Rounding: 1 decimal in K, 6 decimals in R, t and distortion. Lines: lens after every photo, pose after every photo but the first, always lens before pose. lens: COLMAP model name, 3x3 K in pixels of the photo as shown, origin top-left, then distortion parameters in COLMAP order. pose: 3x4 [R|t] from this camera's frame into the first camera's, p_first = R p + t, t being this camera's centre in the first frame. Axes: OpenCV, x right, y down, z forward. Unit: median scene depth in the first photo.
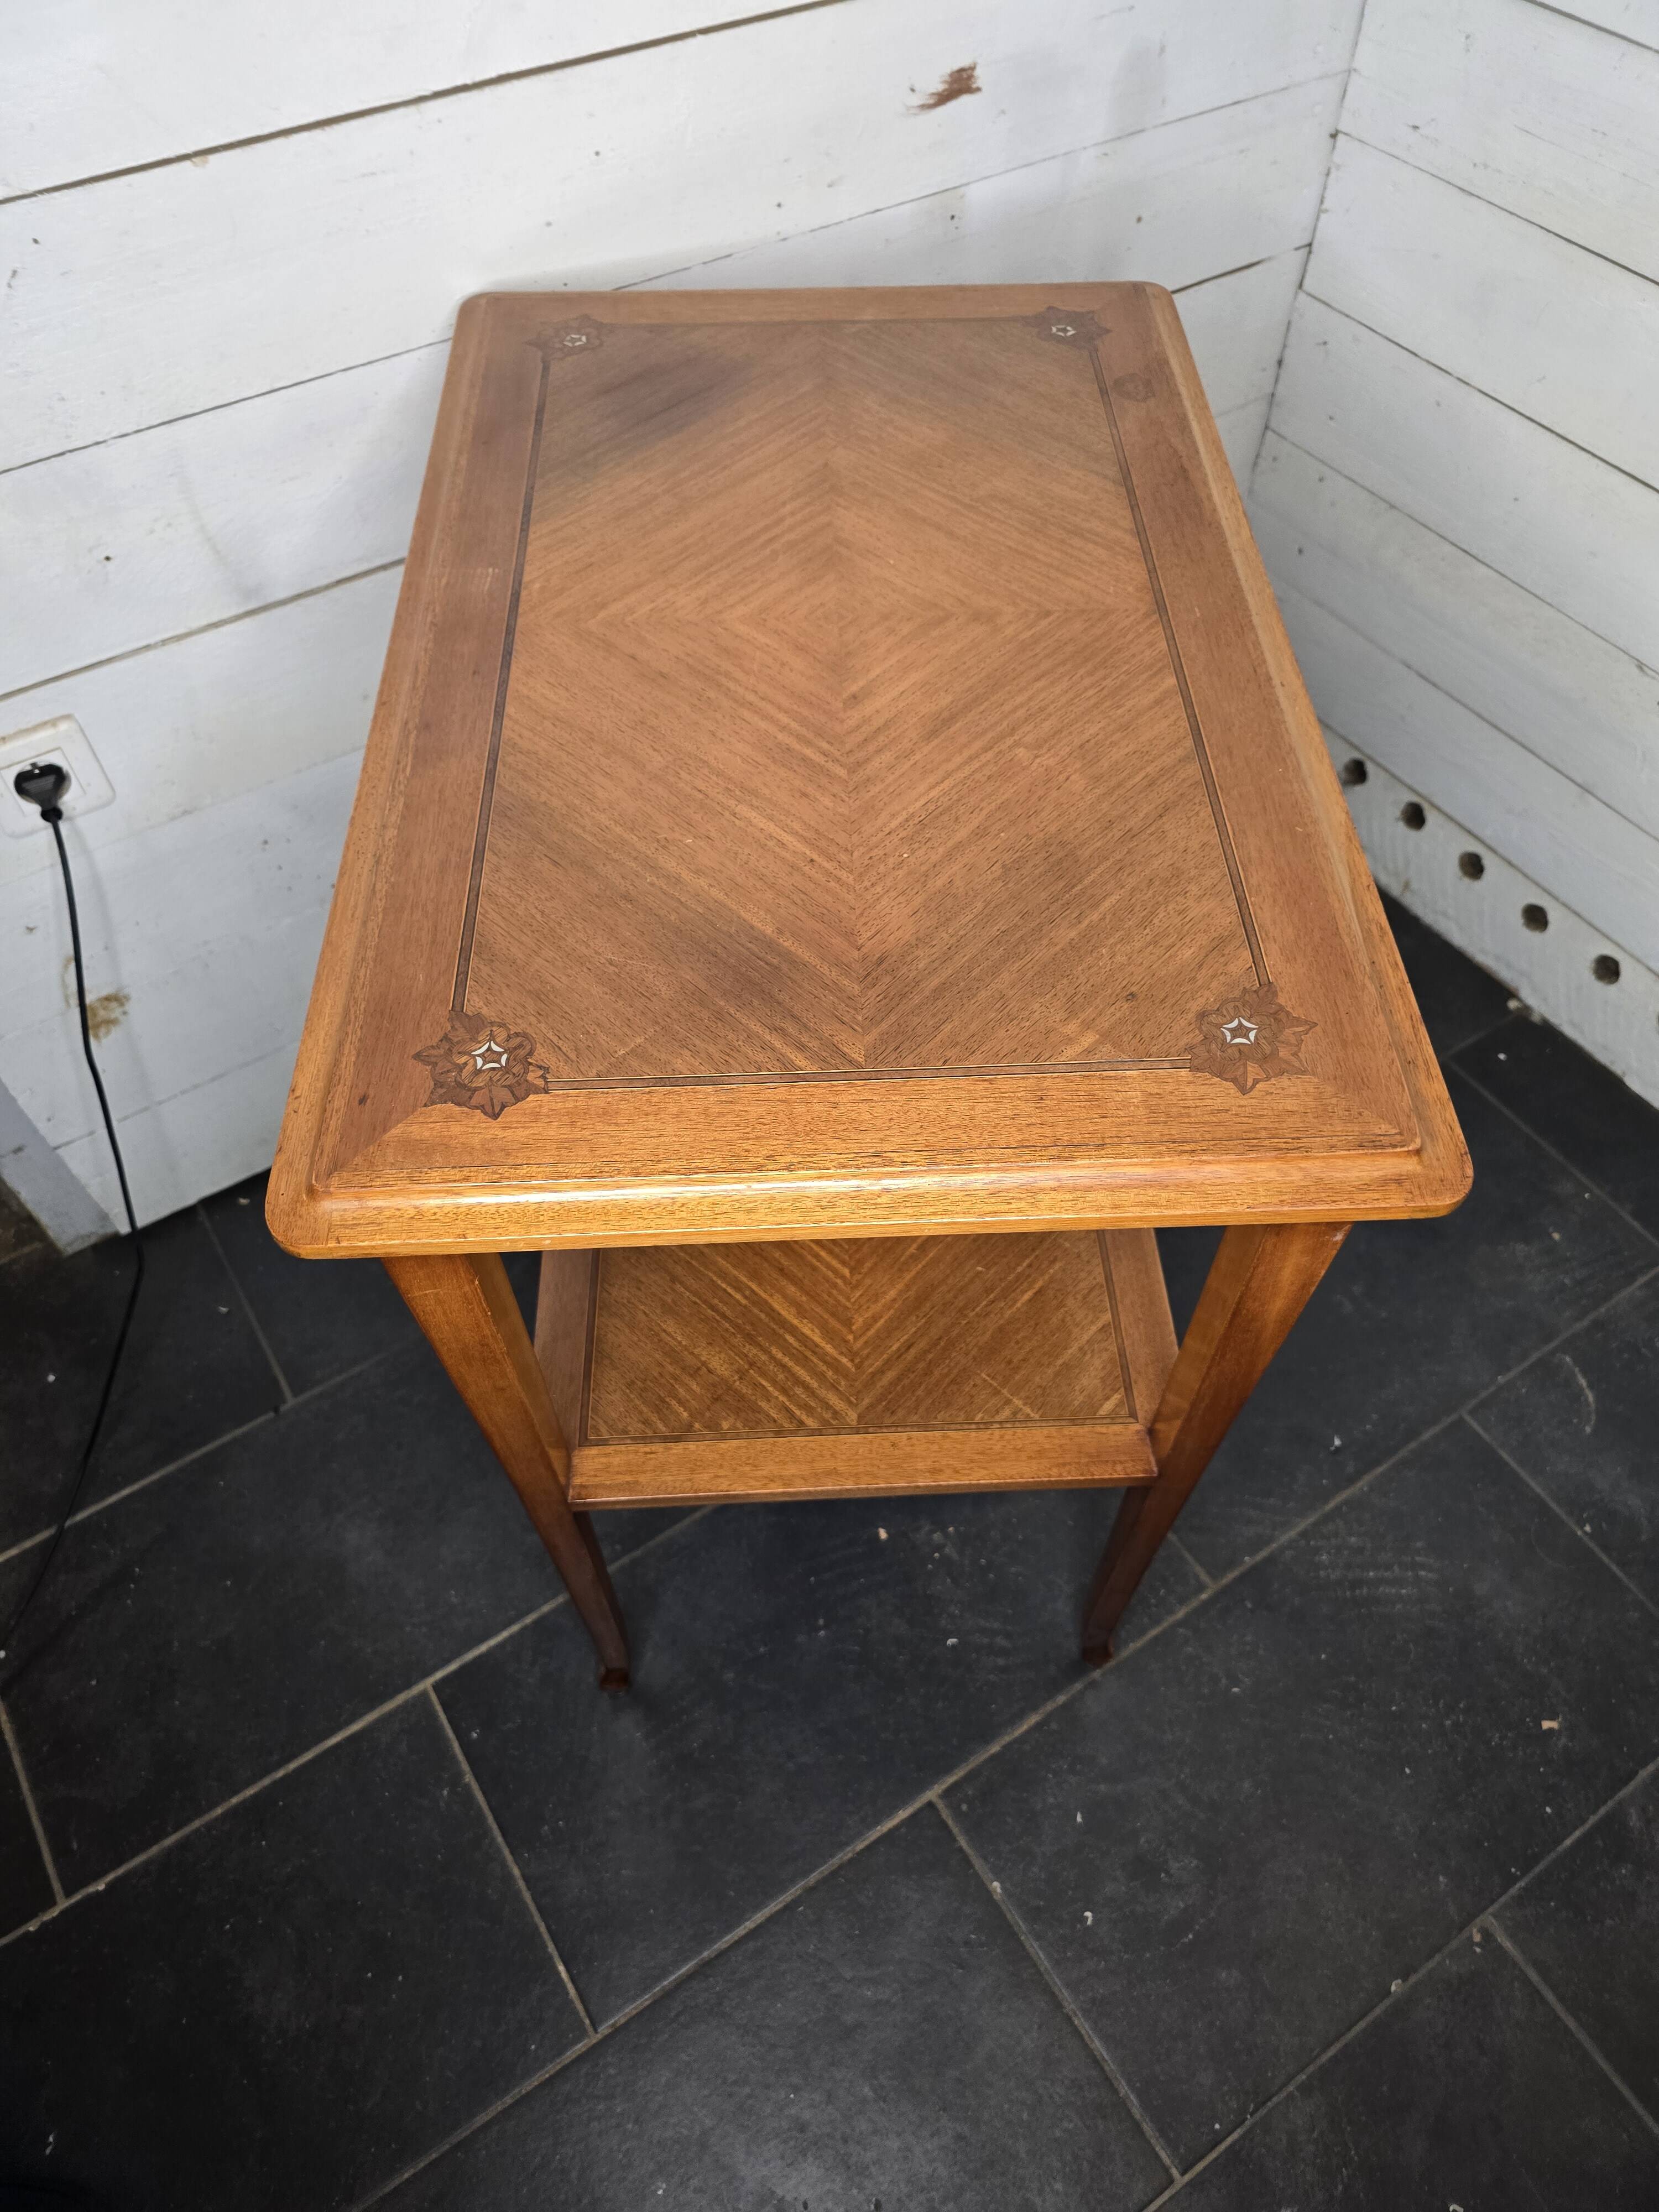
lens RADIAL K [[1495.4, 0, 852.5], [0, 1495.4, 1096.7], [0, 0, 1]] dist [0.061421, -0.055479]
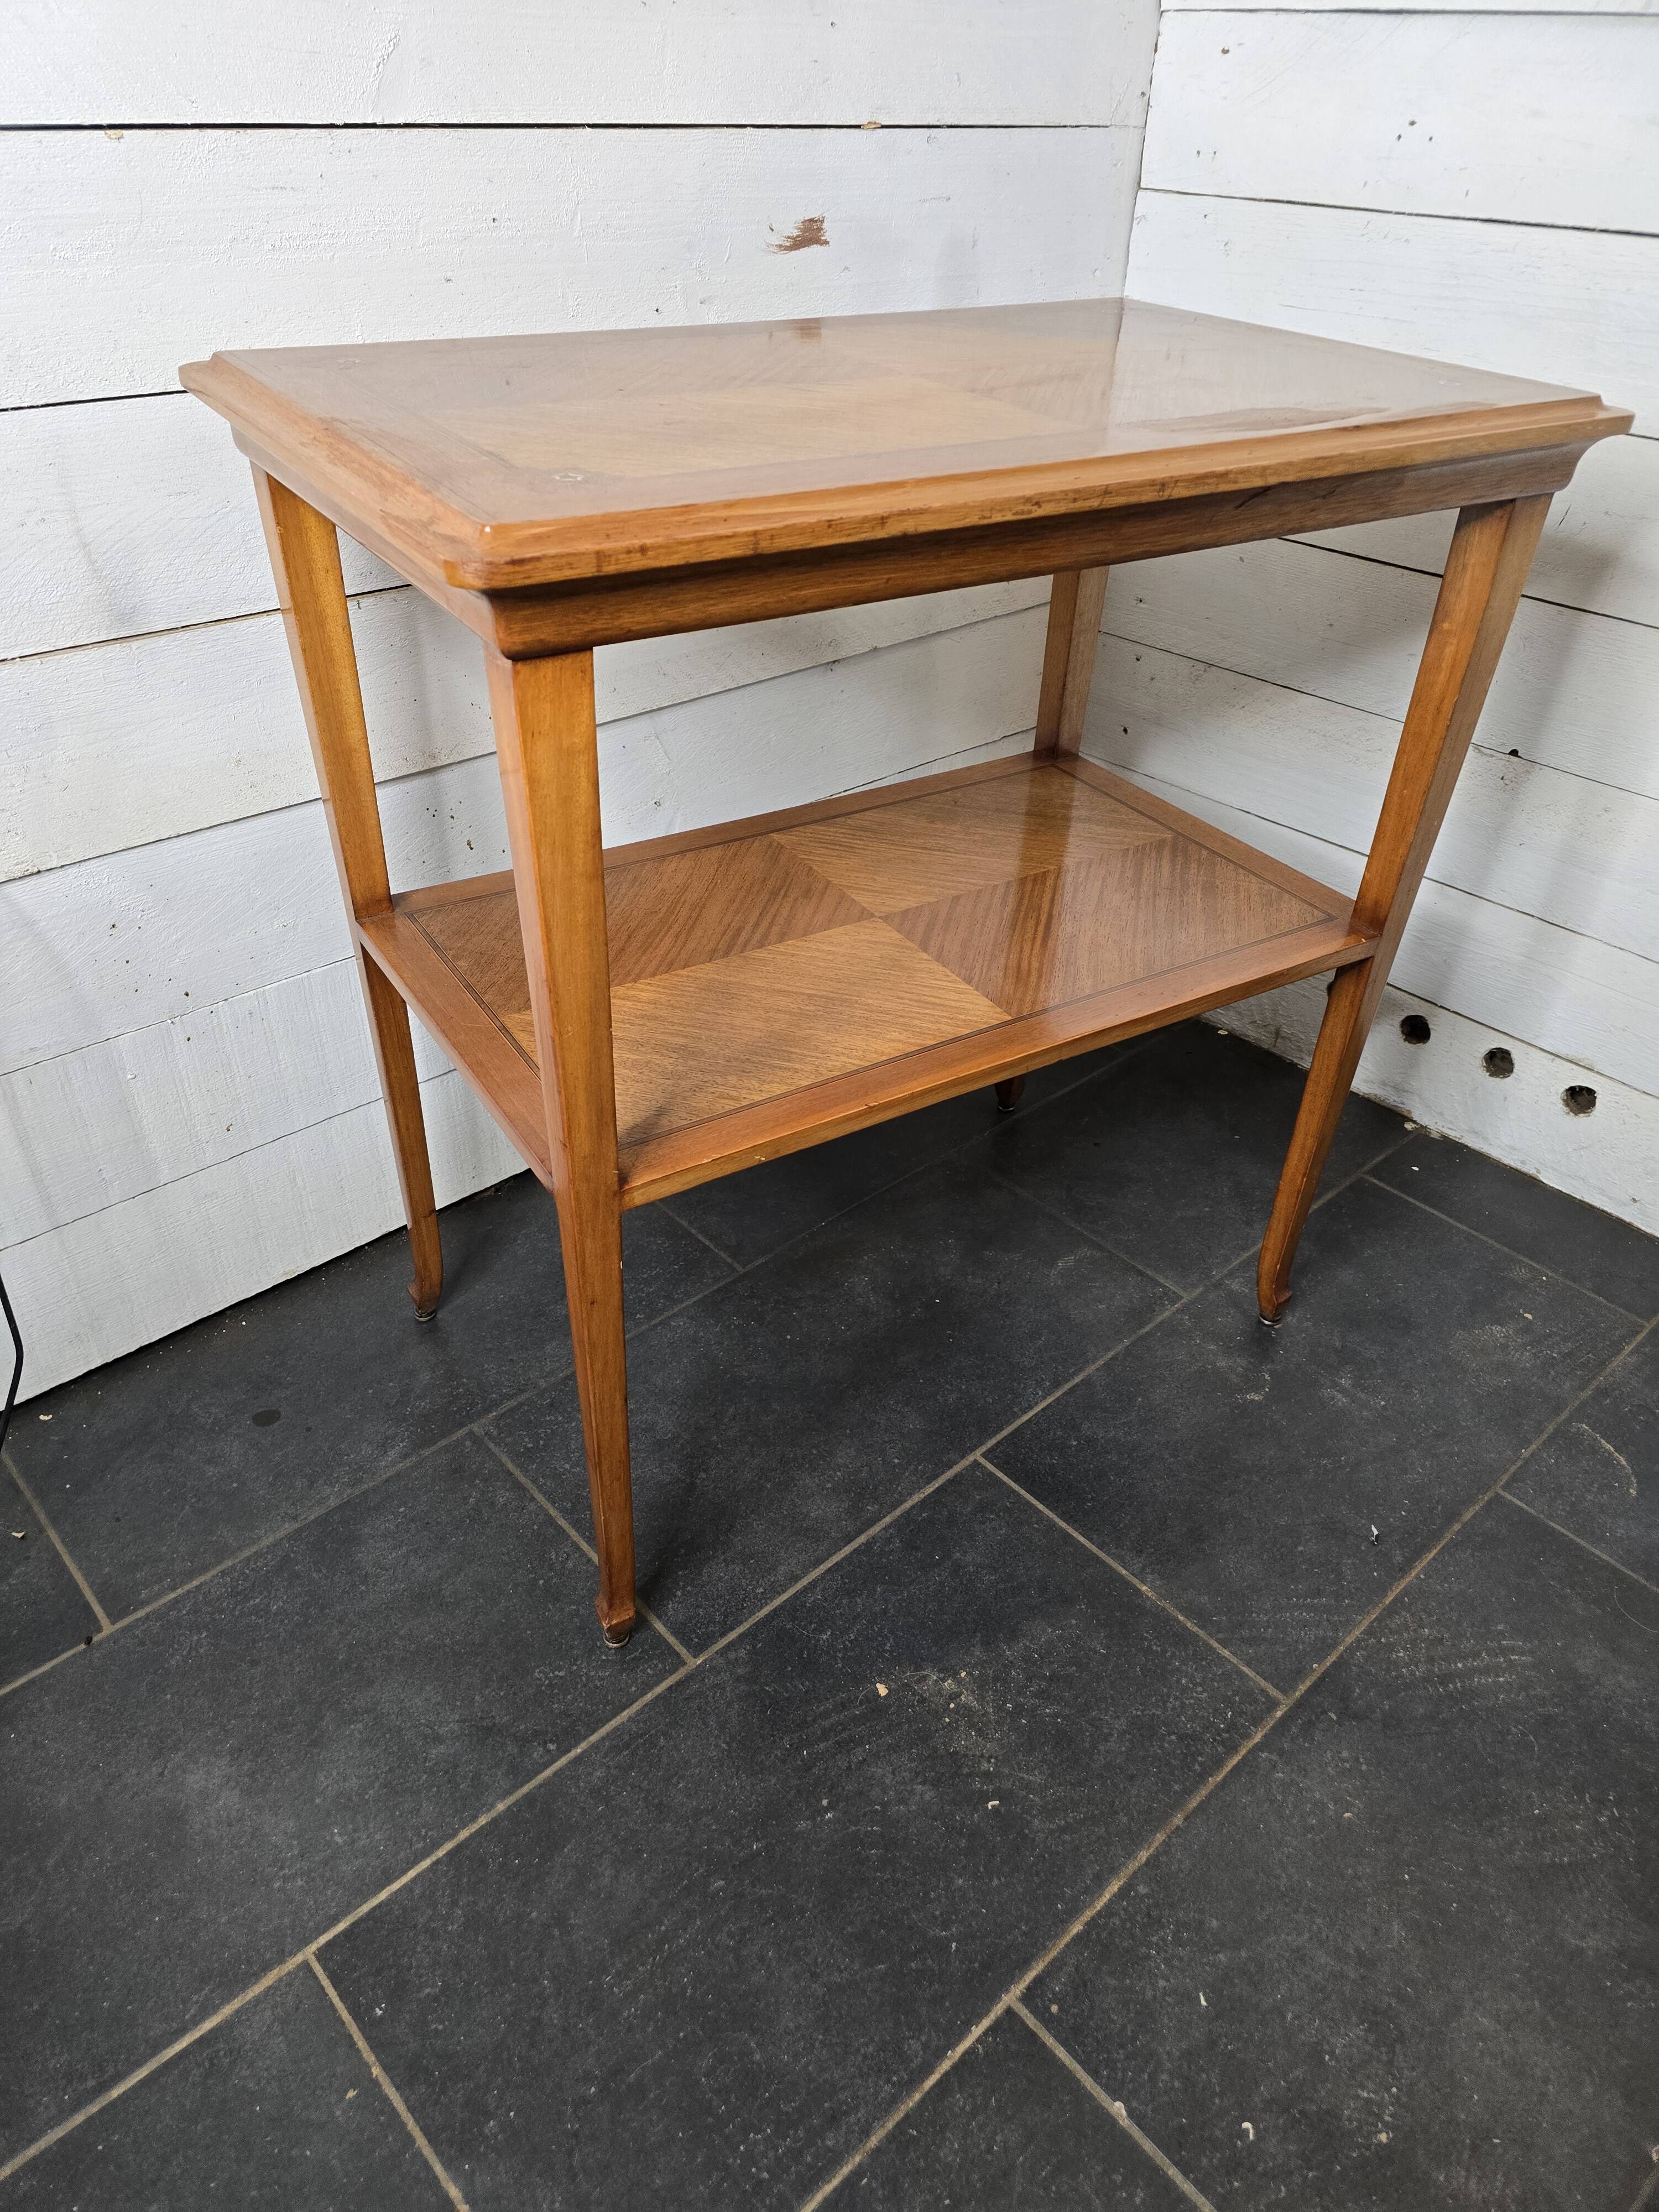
lens RADIAL K [[1495.4, 0, 812.8], [0, 1495.4, 1103.5], [0, 0, 1]] dist [0.061421, -0.055479]
pose [[0.987883, -0.066166, 0.140390, -0.113971], [0.107107, 0.945283, -0.308170, 0.248380], [-0.112318, 0.319473, 0.940915, 0.148254]]
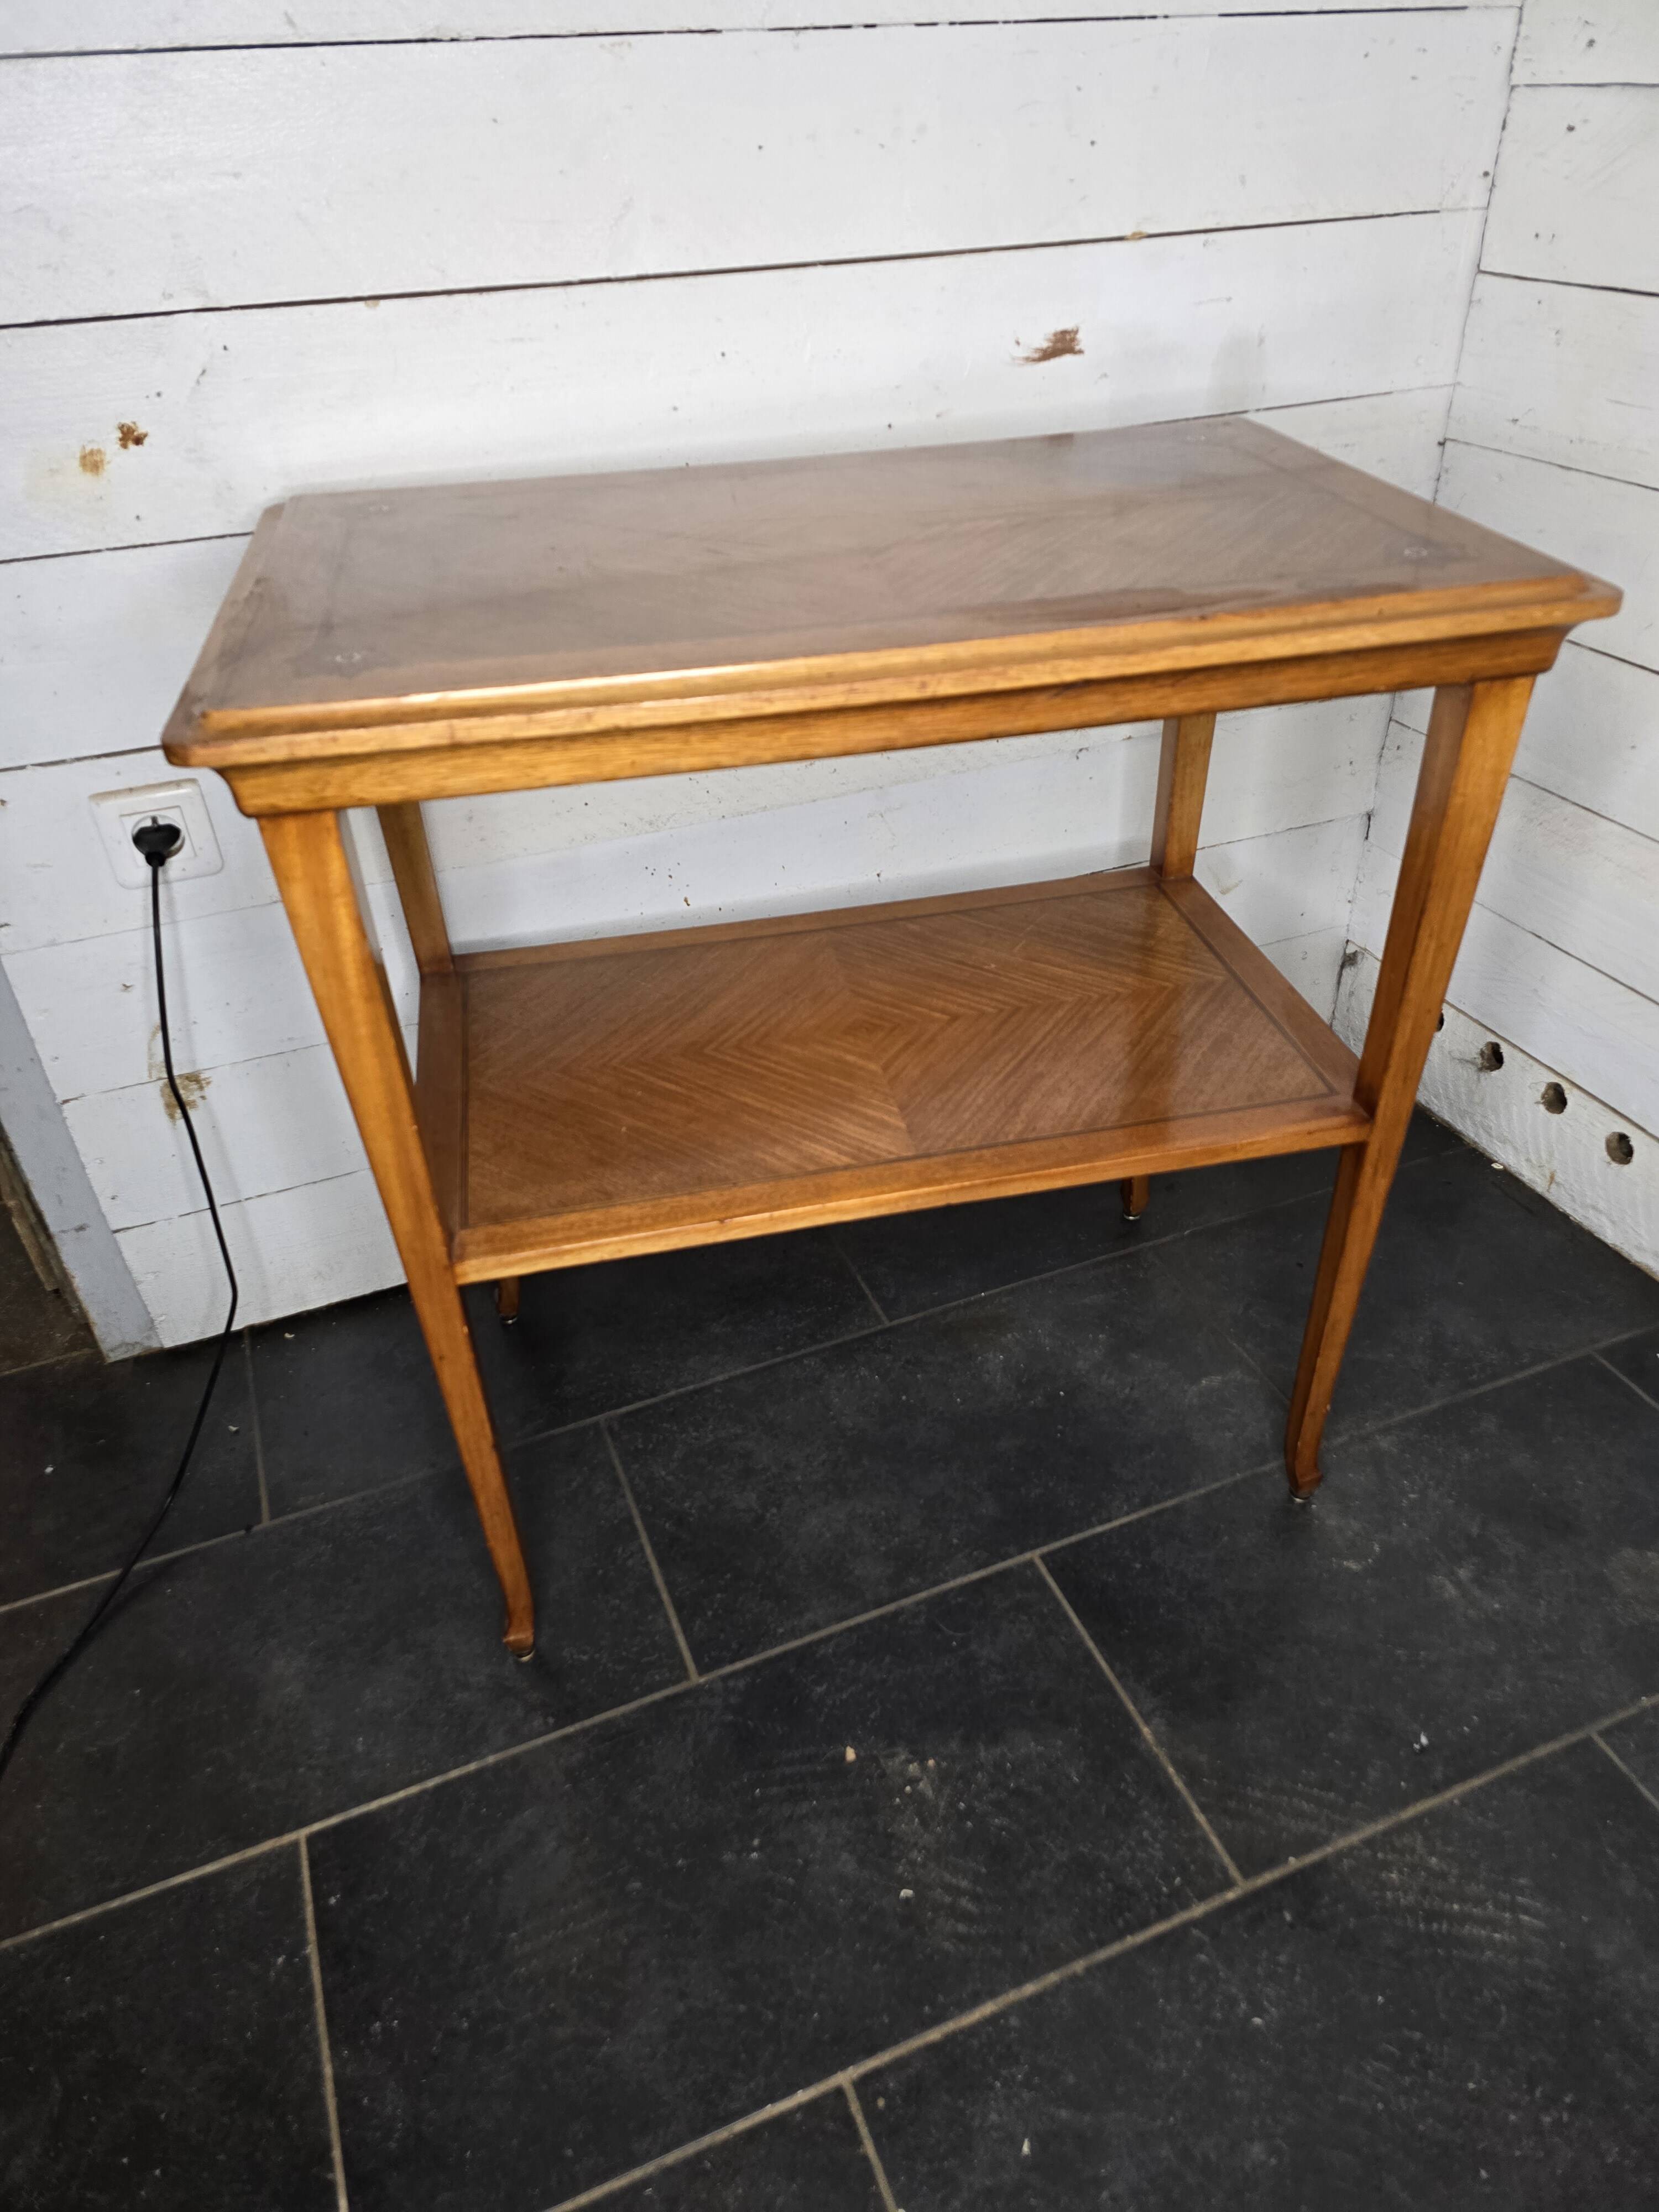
lens RADIAL K [[1495.4, 0, 841.9], [0, 1495.4, 1101.3], [0, 0, 1]] dist [0.061421, -0.055479]
pose [[0.981033, 0.083807, -0.174790, 0.139078], [-0.134138, 0.944452, -0.300030, 0.206781], [0.139936, 0.317785, 0.937780, 0.089583]]
